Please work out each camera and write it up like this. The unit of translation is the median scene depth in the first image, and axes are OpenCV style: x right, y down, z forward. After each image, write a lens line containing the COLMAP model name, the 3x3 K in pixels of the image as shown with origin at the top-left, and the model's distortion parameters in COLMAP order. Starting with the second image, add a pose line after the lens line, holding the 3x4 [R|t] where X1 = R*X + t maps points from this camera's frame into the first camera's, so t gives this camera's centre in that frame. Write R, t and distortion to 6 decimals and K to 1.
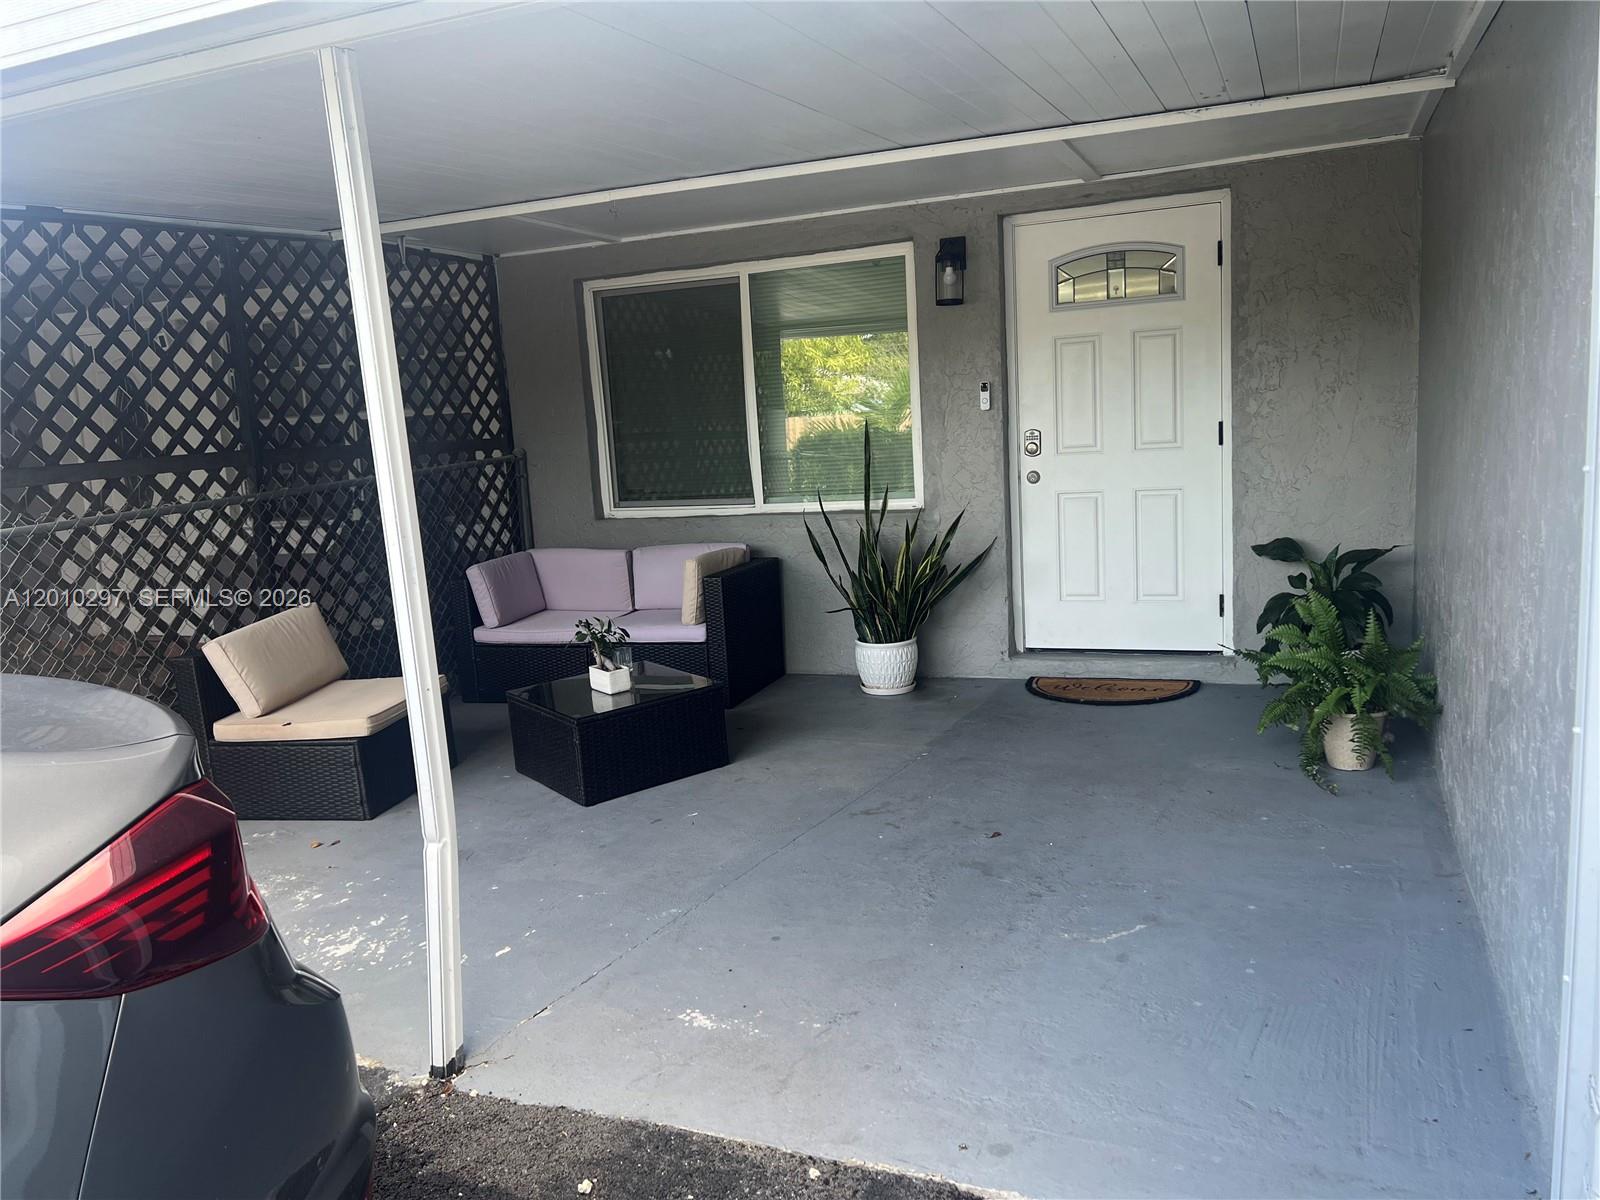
lens RADIAL K [[1208.1, 0, 791.9], [0, 1208.1, 590.5], [0, 0, 1]] dist [0.057190, -0.050658]
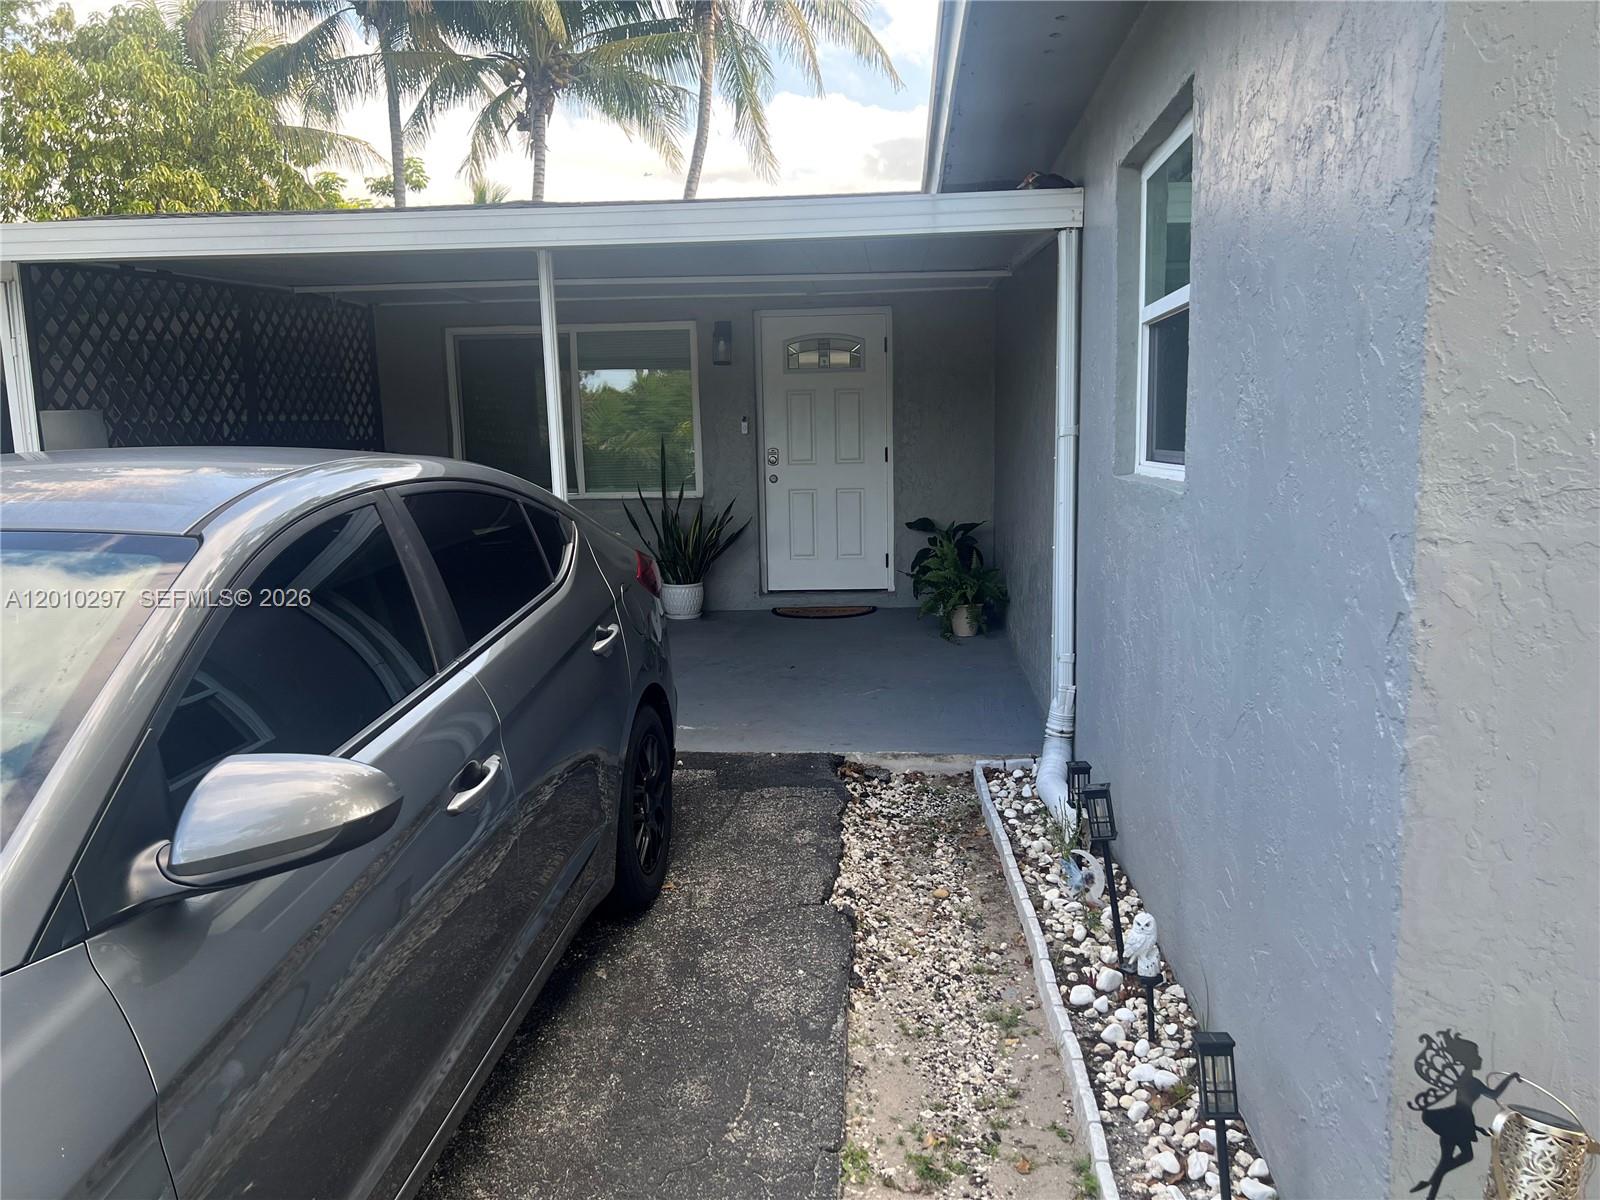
lens RADIAL K [[1208.1, 0, 799.3], [0, 1208.1, 603.7], [0, 0, 1]] dist [0.057190, -0.050658]
pose [[0.948263, -0.005189, 0.317442, -0.266418], [0.009513, 0.999882, -0.012073, 0.086831], [-0.317342, 0.014468, 0.948201, -0.482574]]
